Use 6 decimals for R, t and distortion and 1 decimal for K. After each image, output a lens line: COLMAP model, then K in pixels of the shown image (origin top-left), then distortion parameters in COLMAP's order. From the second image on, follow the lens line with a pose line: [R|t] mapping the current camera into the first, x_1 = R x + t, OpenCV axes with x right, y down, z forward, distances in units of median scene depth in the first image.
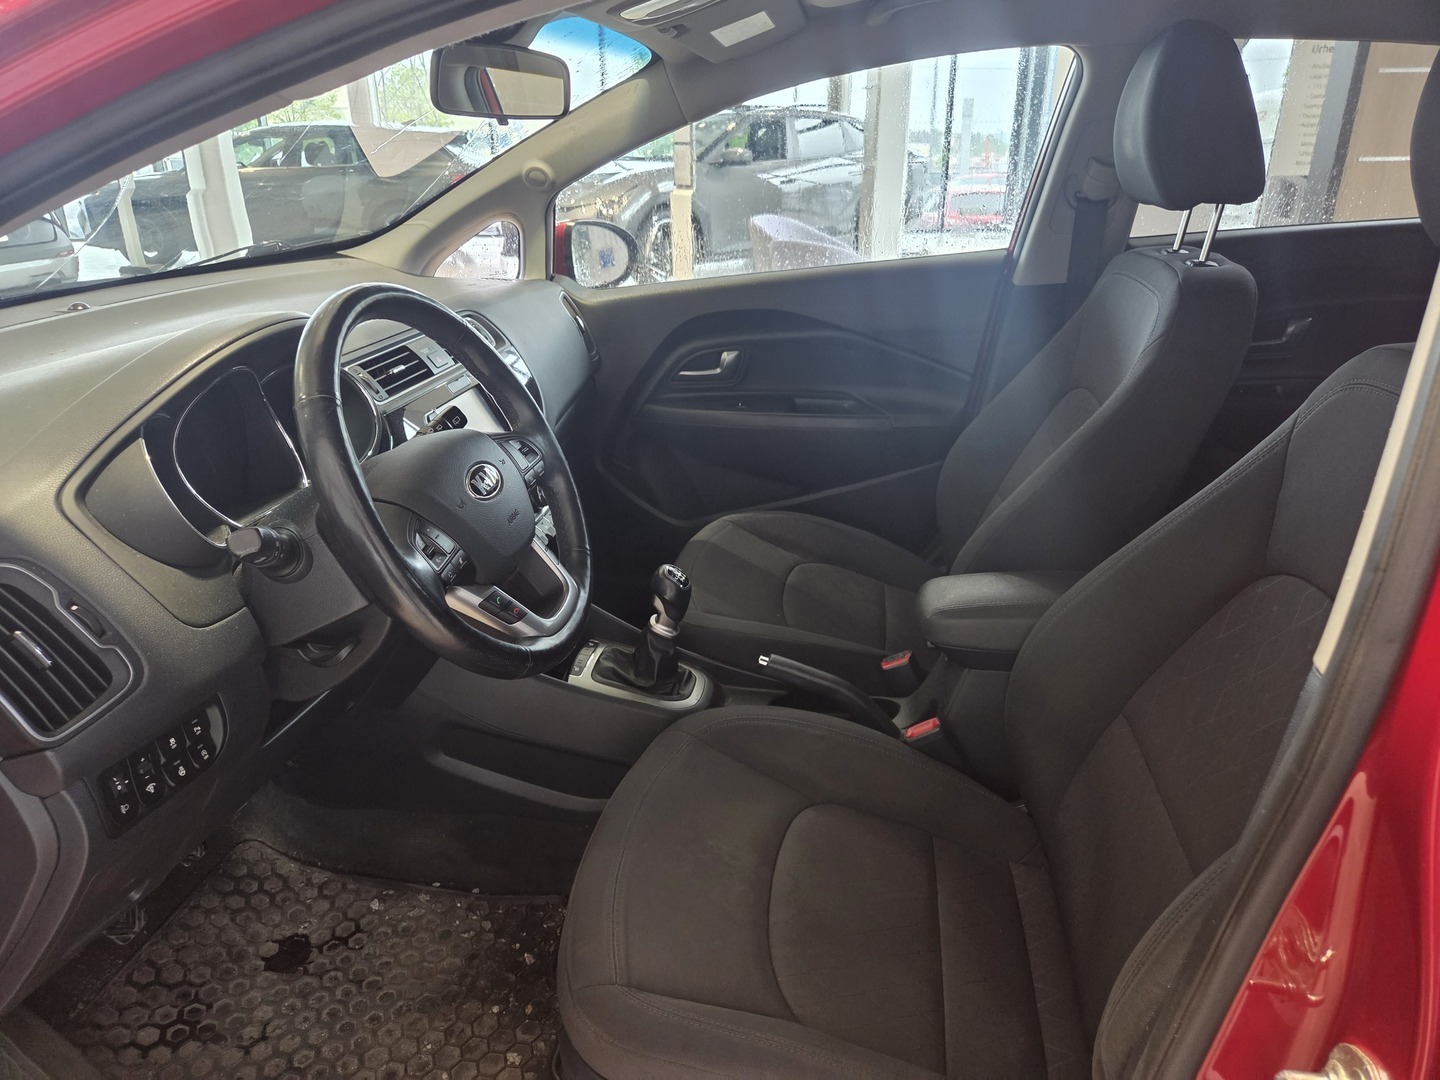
lens RADIAL K [[972.1, 0, 716.9], [0, 972.1, 530.5], [0, 0, 1]] dist [0.064367, -0.055058]
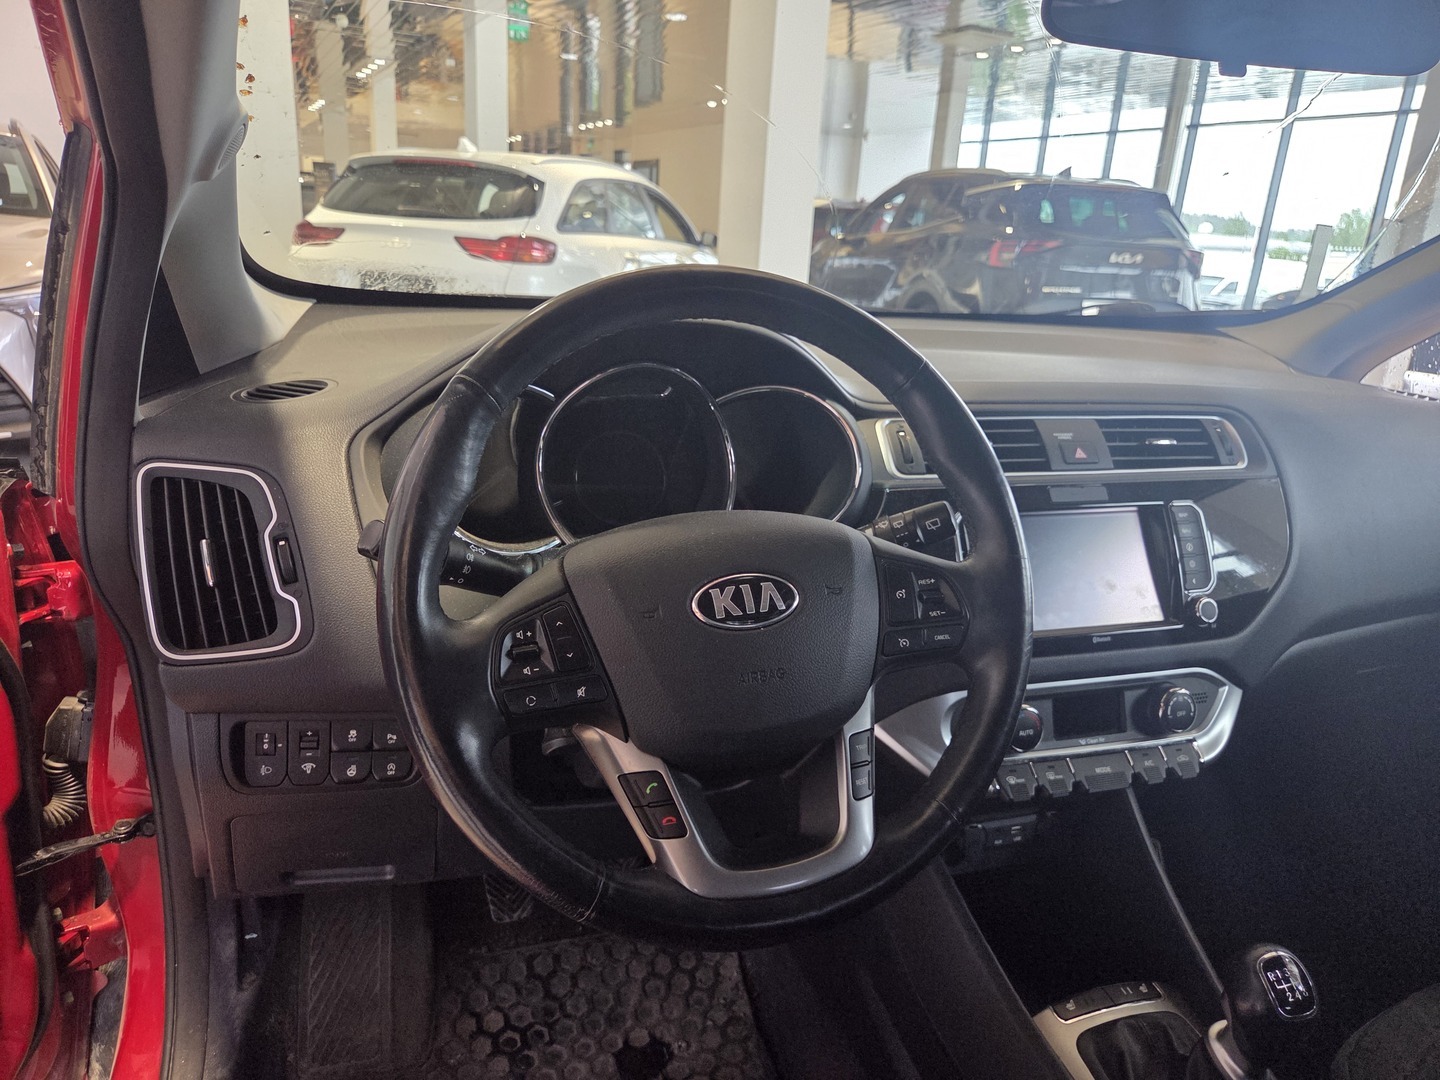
lens RADIAL K [[972.1, 0, 716.9], [0, 972.1, 530.5], [0, 0, 1]] dist [0.064367, -0.055058]
pose [[0.490997, 0.300818, -0.817576, 0.179650], [-0.397455, 0.912476, 0.097042, -0.111159], [0.775210, 0.277302, 0.567585, 0.479521]]
